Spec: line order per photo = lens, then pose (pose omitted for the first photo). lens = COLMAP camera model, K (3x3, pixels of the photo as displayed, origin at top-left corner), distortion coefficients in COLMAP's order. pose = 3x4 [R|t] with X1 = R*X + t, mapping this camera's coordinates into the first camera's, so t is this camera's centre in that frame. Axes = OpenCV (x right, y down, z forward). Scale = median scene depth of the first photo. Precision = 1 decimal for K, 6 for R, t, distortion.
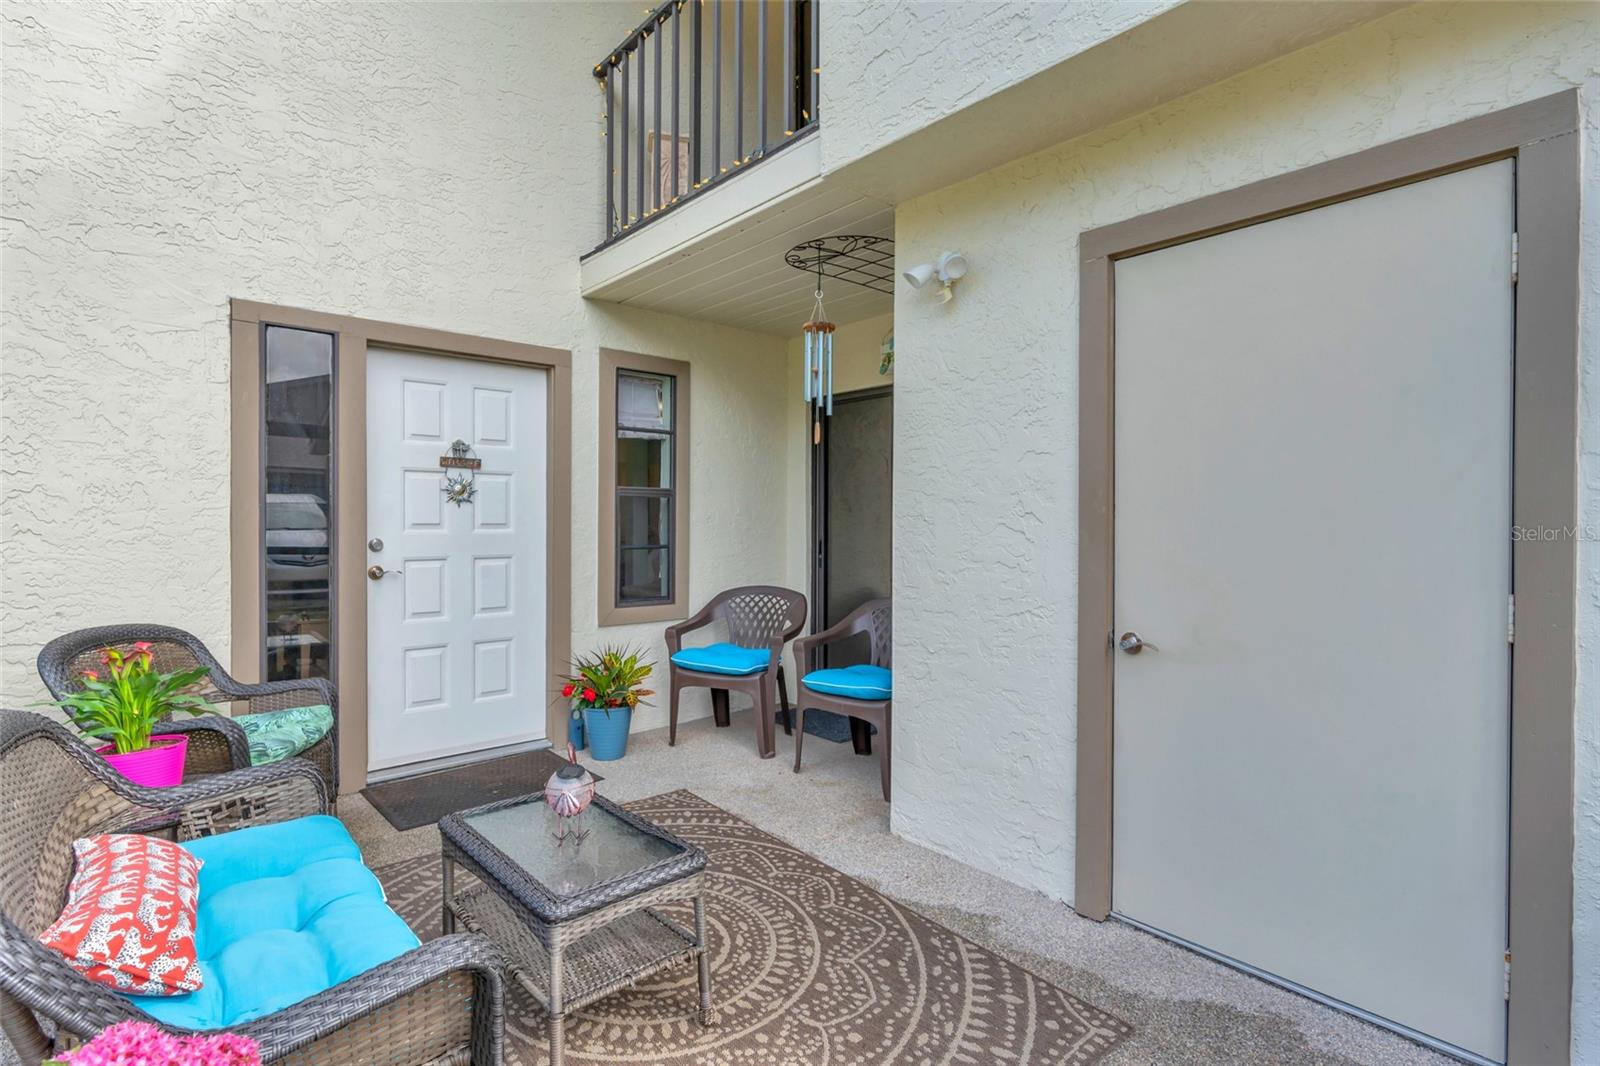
lens RADIAL K [[774.3, 0, 794.6], [0, 774.3, 528.4], [0, 0, 1]] dist [-0.001983, -0.000245]
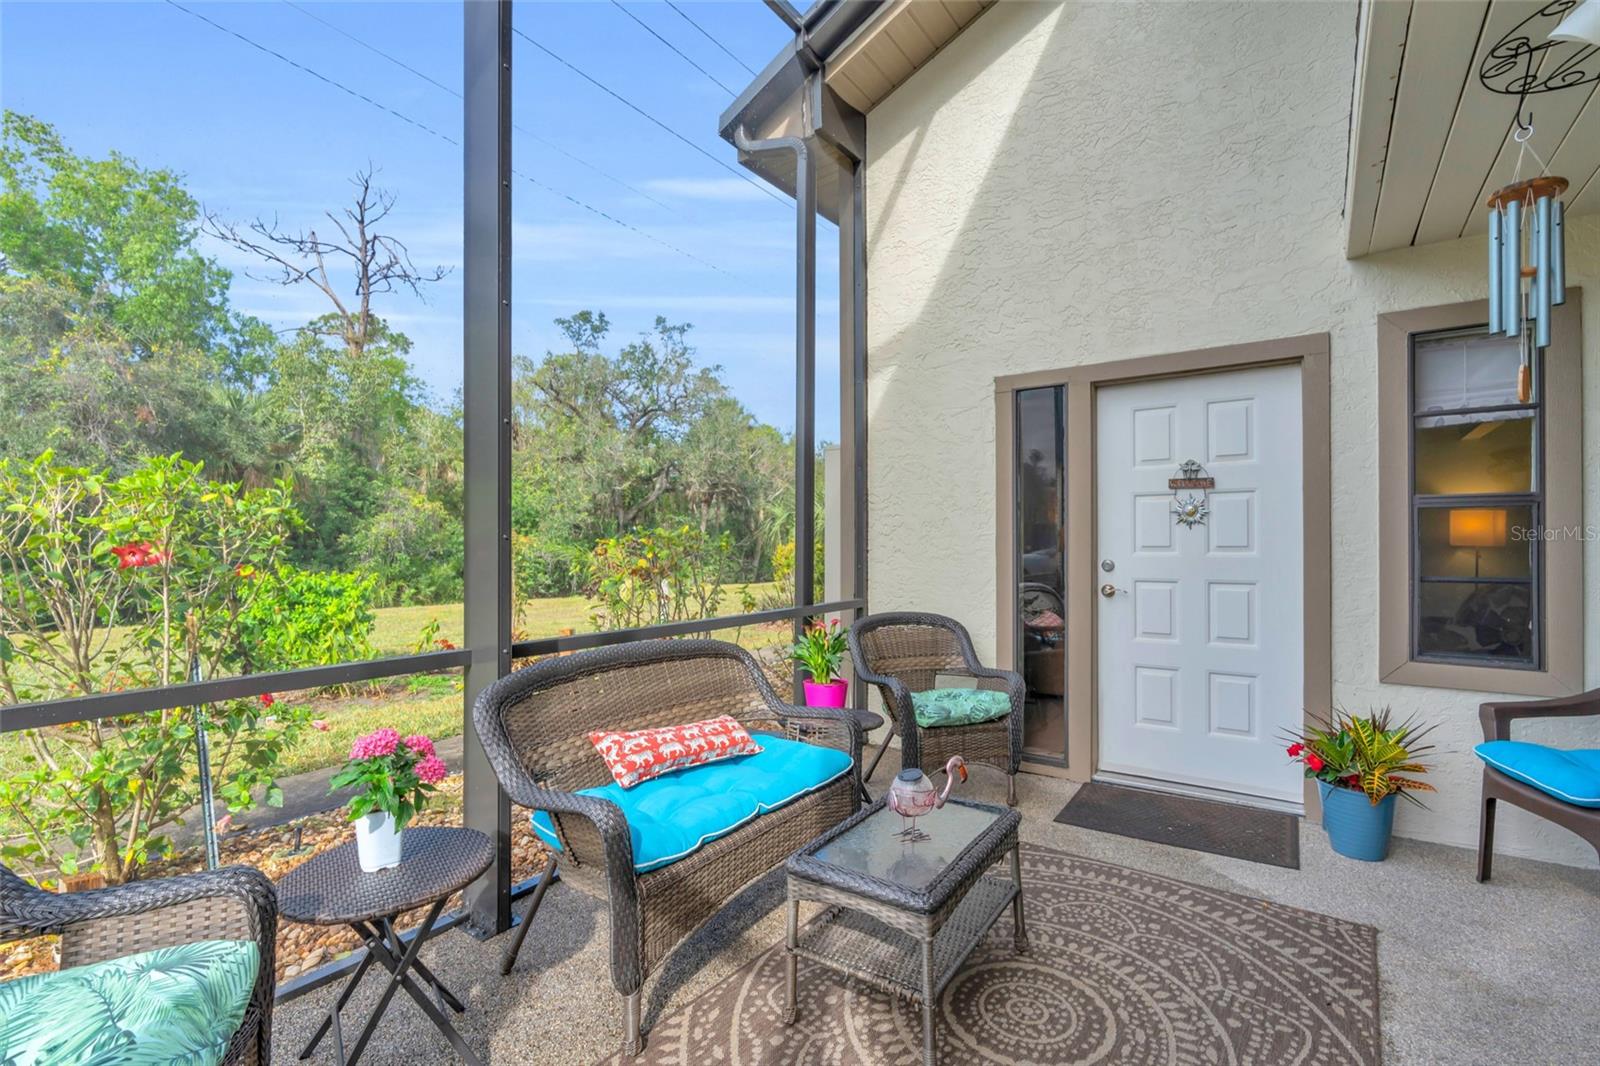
lens RADIAL K [[730.0, 0, 796.5], [0, 730.0, 537.1], [0, 0, 1]] dist [-0.001528, 0.000673]
pose [[0.230056, -0.011933, -0.973104, 0.403978], [-0.005879, 0.999890, -0.013651, -0.002406], [0.973160, 0.008861, 0.229960, 0.363559]]
